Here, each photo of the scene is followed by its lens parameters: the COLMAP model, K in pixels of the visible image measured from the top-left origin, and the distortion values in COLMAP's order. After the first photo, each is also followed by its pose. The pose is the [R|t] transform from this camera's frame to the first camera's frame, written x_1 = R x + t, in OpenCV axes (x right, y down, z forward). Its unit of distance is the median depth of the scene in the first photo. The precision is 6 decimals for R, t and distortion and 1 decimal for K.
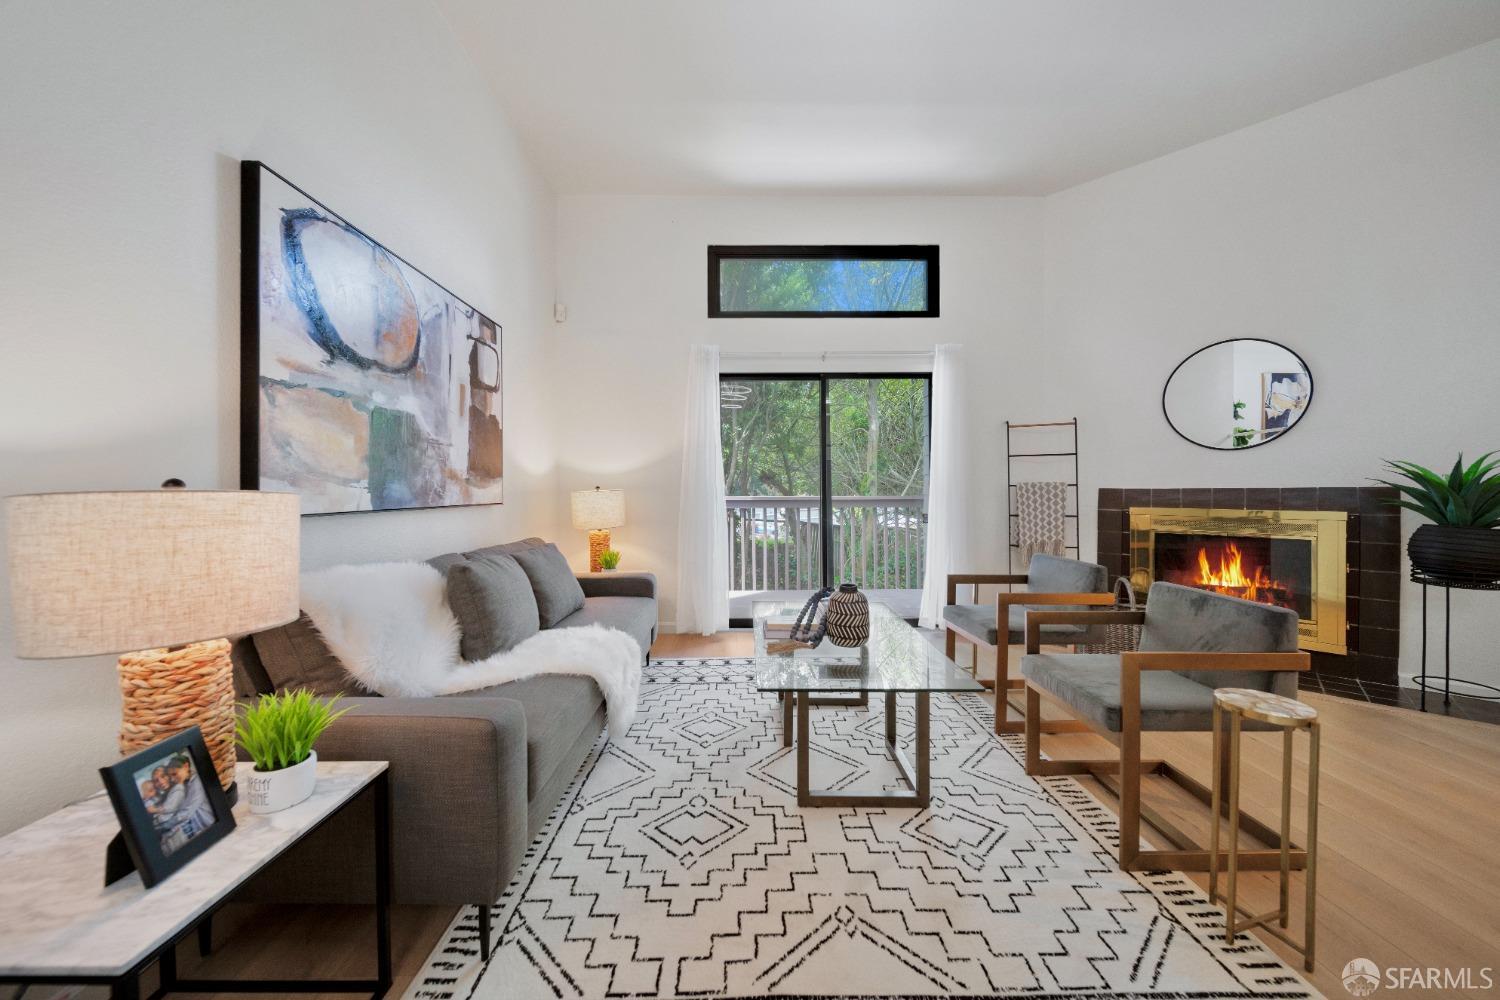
lens RADIAL K [[532.7, 0, 750.0], [0, 532.7, 500.0], [0, 0, 1]] dist [-0.002082, -0.000100]
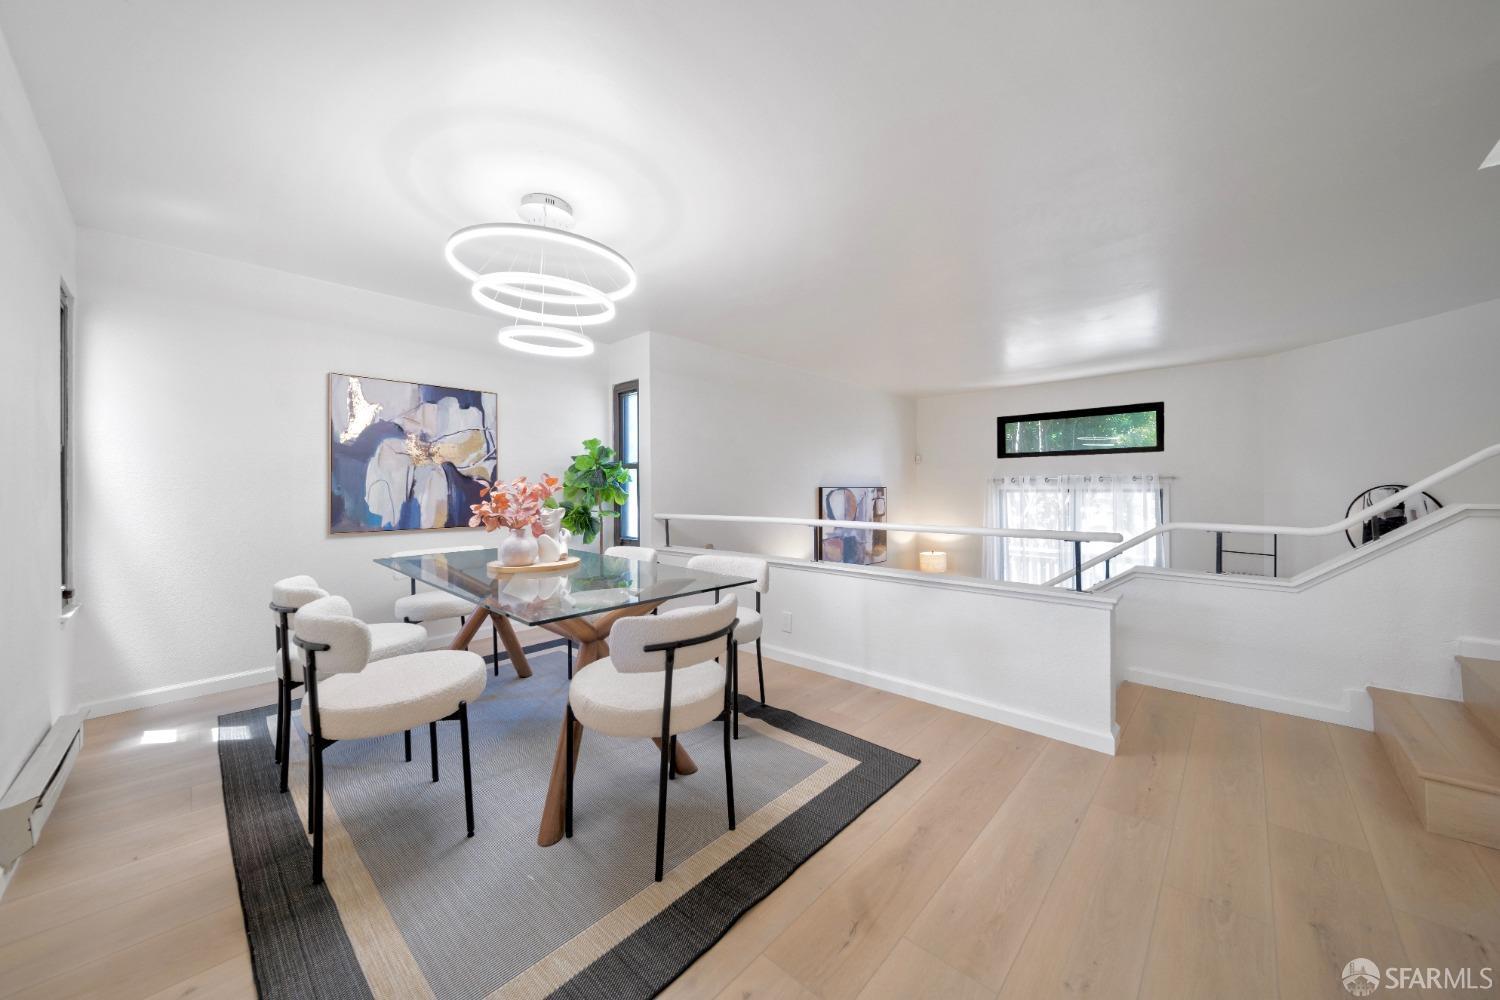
lens RADIAL K [[537.9, 0, 747.2], [0, 537.9, 487.7], [0, 0, 1]] dist [-0.000436, -0.000270]
pose [[0.728156, 0.003242, -0.685404, 0.977934], [-0.013679, 0.999858, -0.009803, -0.385067], [0.685275, 0.016514, 0.728097, -1.585734]]
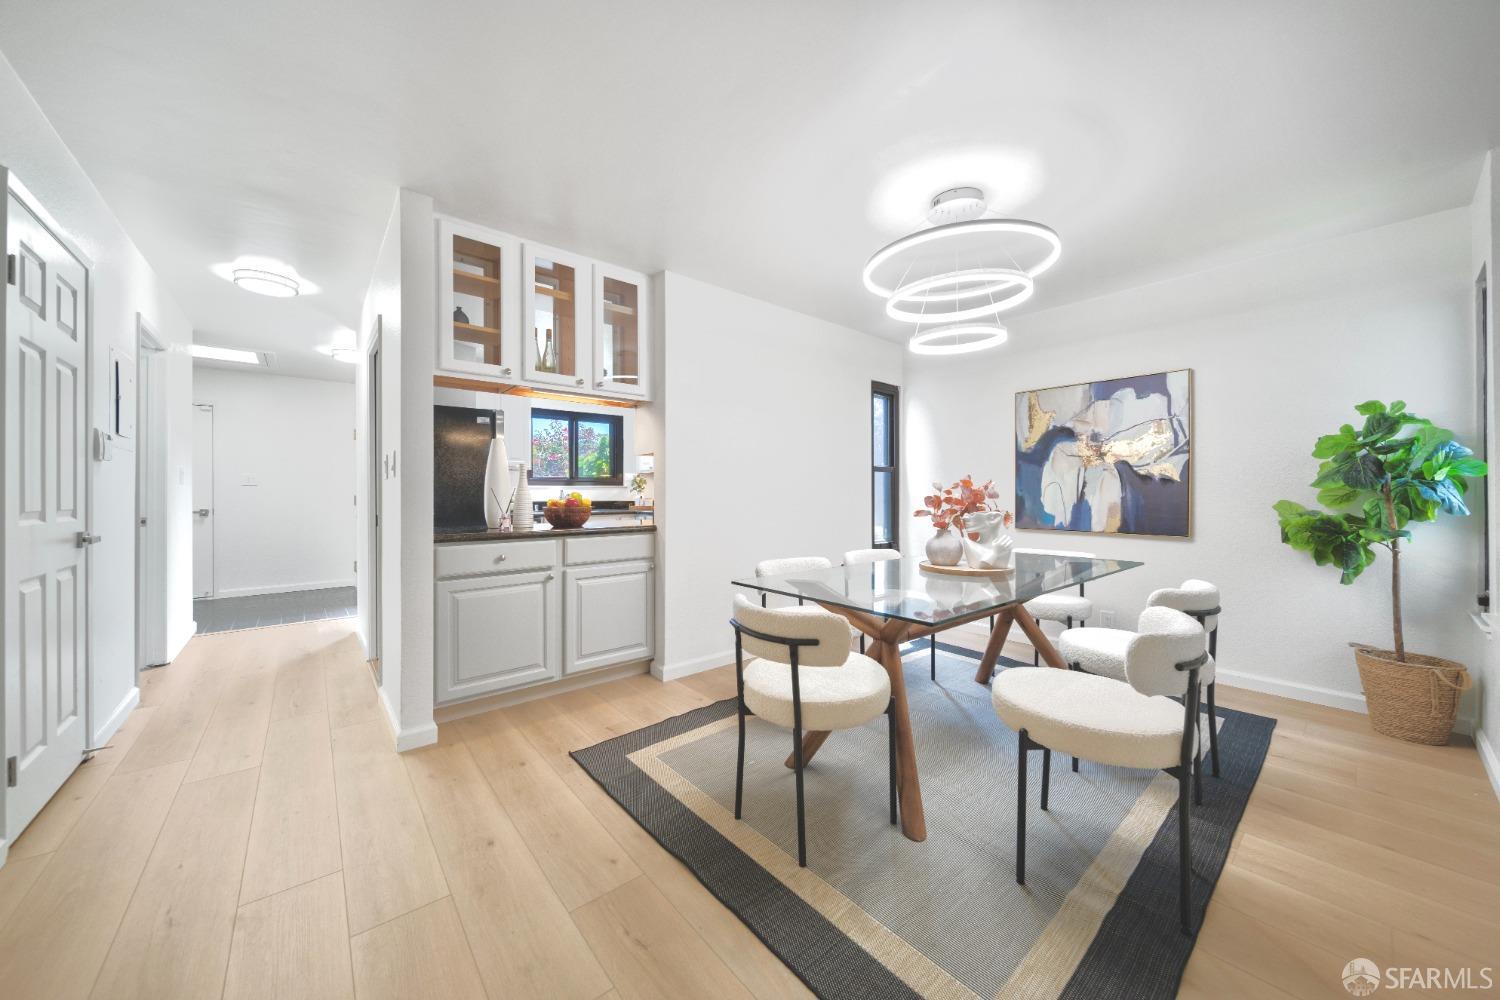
lens RADIAL K [[537.9, 0, 747.2], [0, 537.9, 487.7], [0, 0, 1]] dist [-0.000436, -0.000270]
pose [[-0.781630, 0.005047, -0.623722, 0.925140], [-0.001901, 0.999943, 0.010473, -0.406728], [0.623739, 0.009372, -0.781576, -0.464219]]
